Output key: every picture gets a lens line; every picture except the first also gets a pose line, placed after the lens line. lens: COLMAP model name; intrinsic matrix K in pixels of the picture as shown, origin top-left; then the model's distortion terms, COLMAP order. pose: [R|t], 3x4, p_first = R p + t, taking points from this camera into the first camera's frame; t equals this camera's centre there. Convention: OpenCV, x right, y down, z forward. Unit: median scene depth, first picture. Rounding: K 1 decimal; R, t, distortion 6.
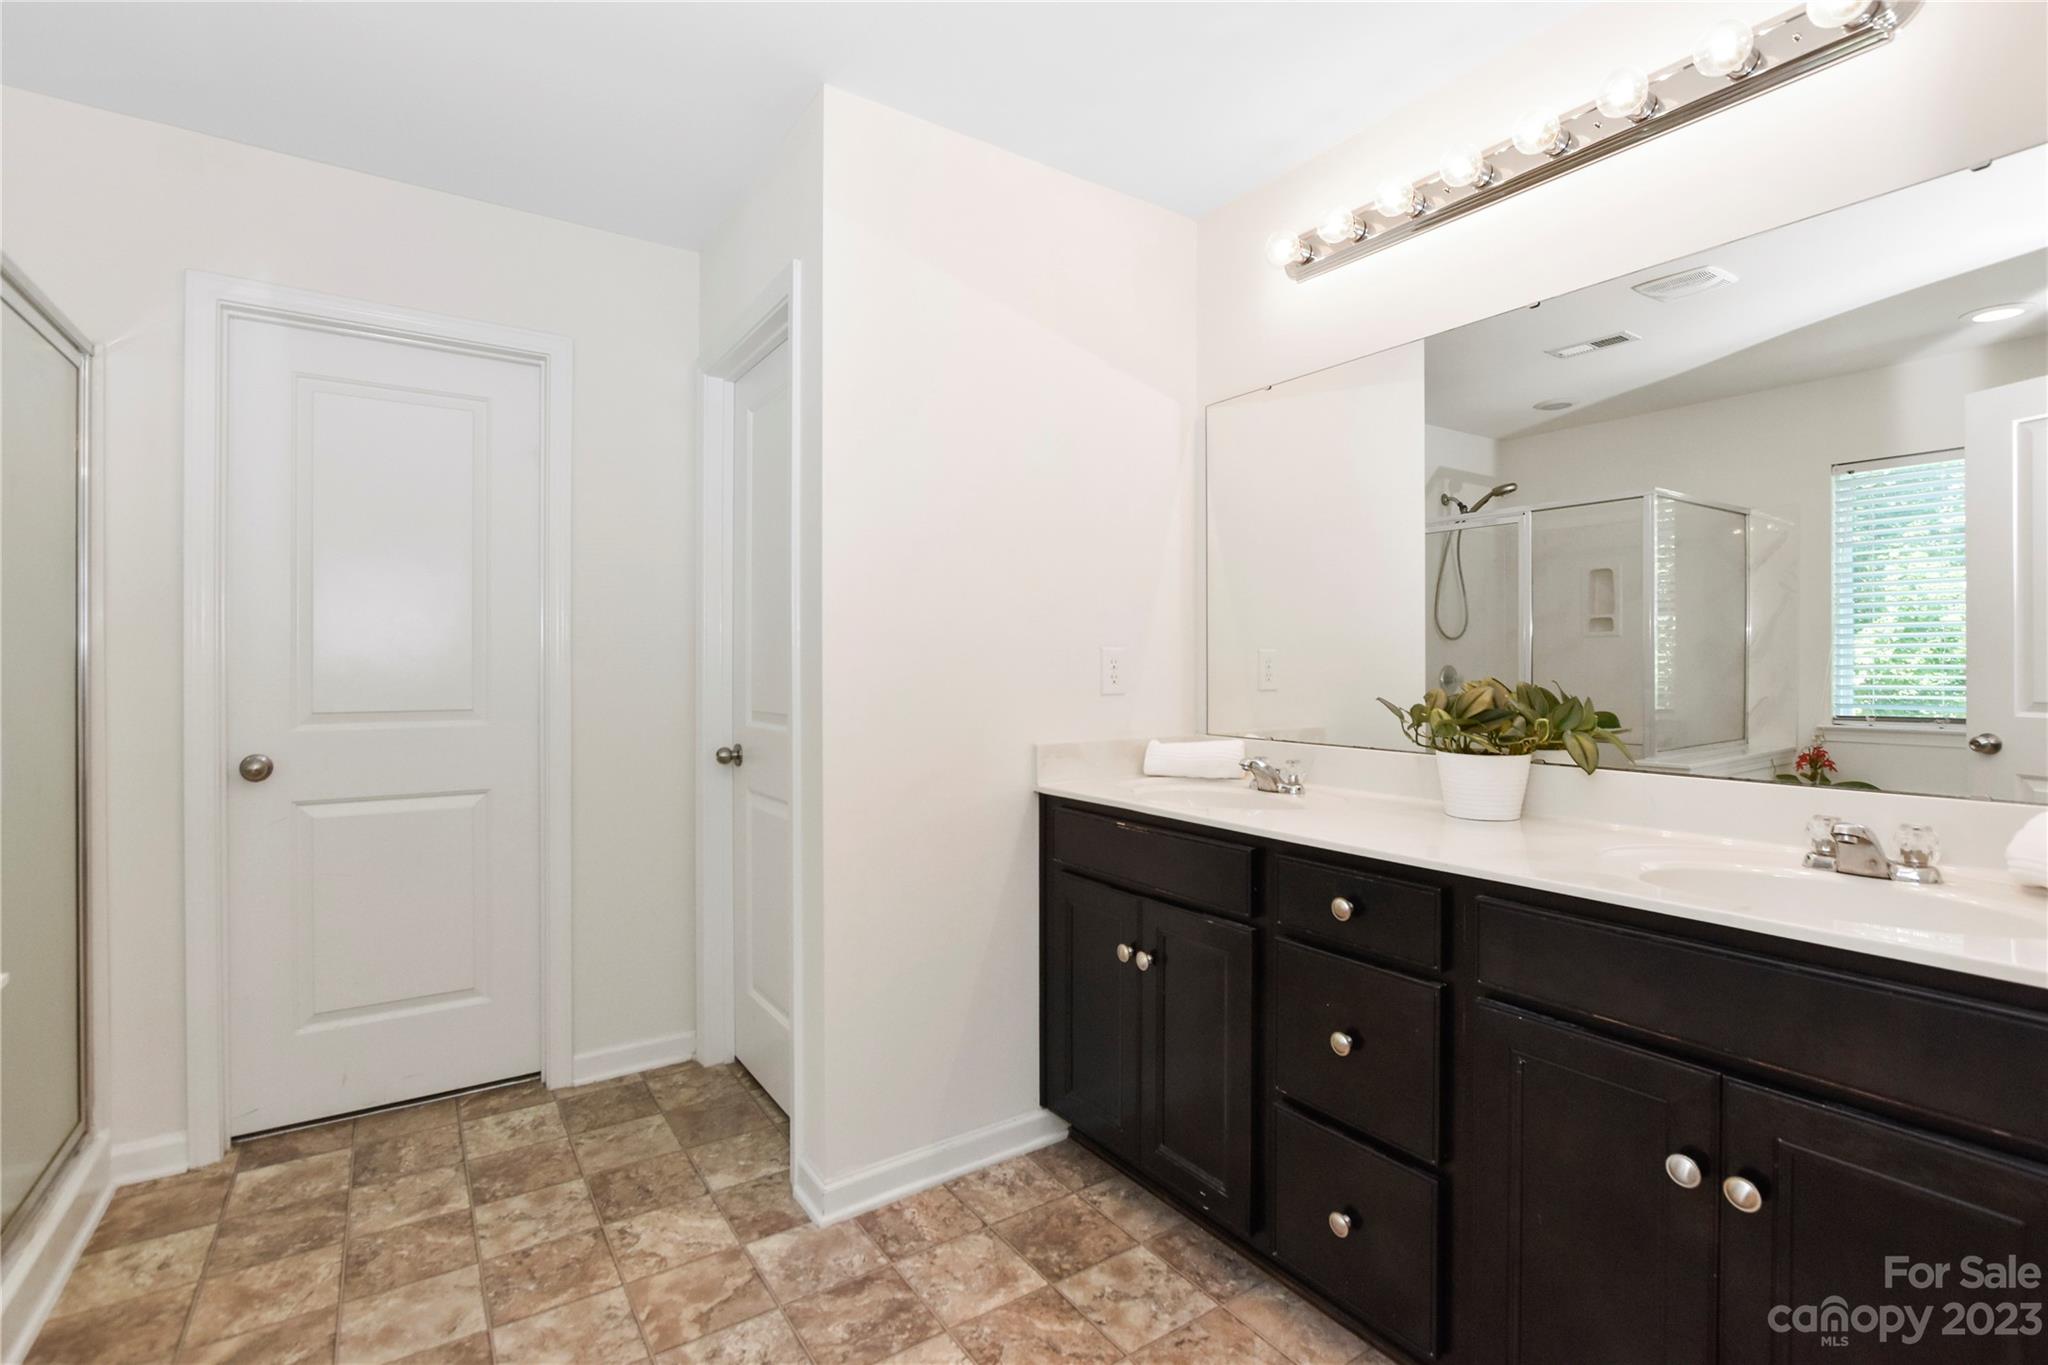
lens RADIAL K [[927.8, 0, 1014.5], [0, 927.8, 670.3], [0, 0, 1]] dist [-0.013110, 0.000814]
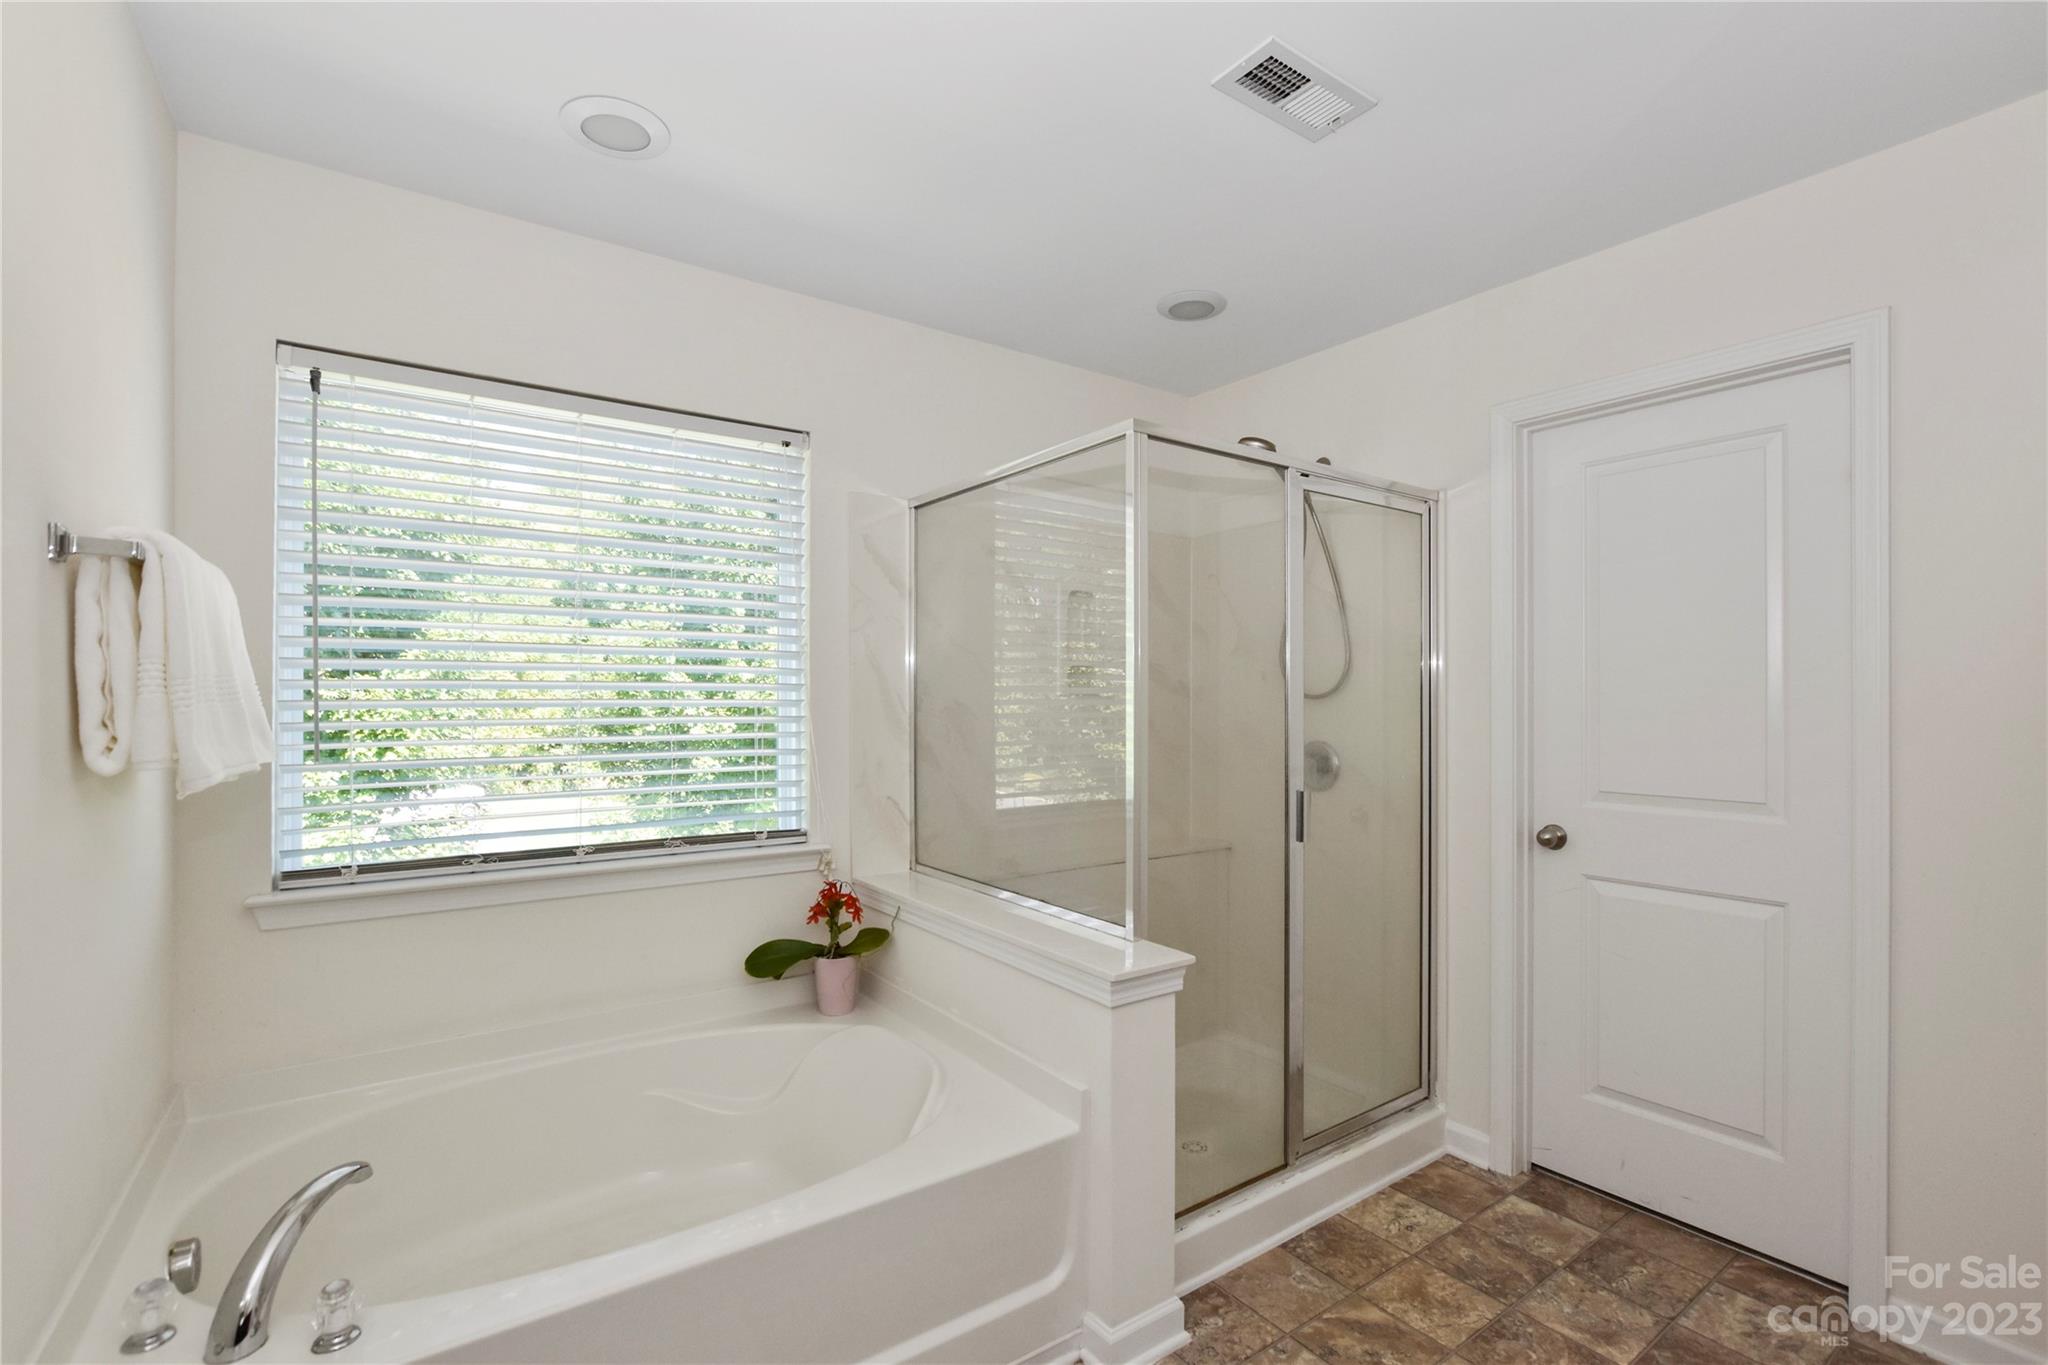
lens RADIAL K [[918.7, 0, 1044.1], [0, 918.7, 693.2], [0, 0, 1]] dist [-0.015543, 0.000678]
pose [[0.040122, -0.003012, -0.999190, 0.256106], [-0.002397, 0.999992, -0.003110, -0.064766], [0.999192, 0.002520, 0.040115, 0.383010]]
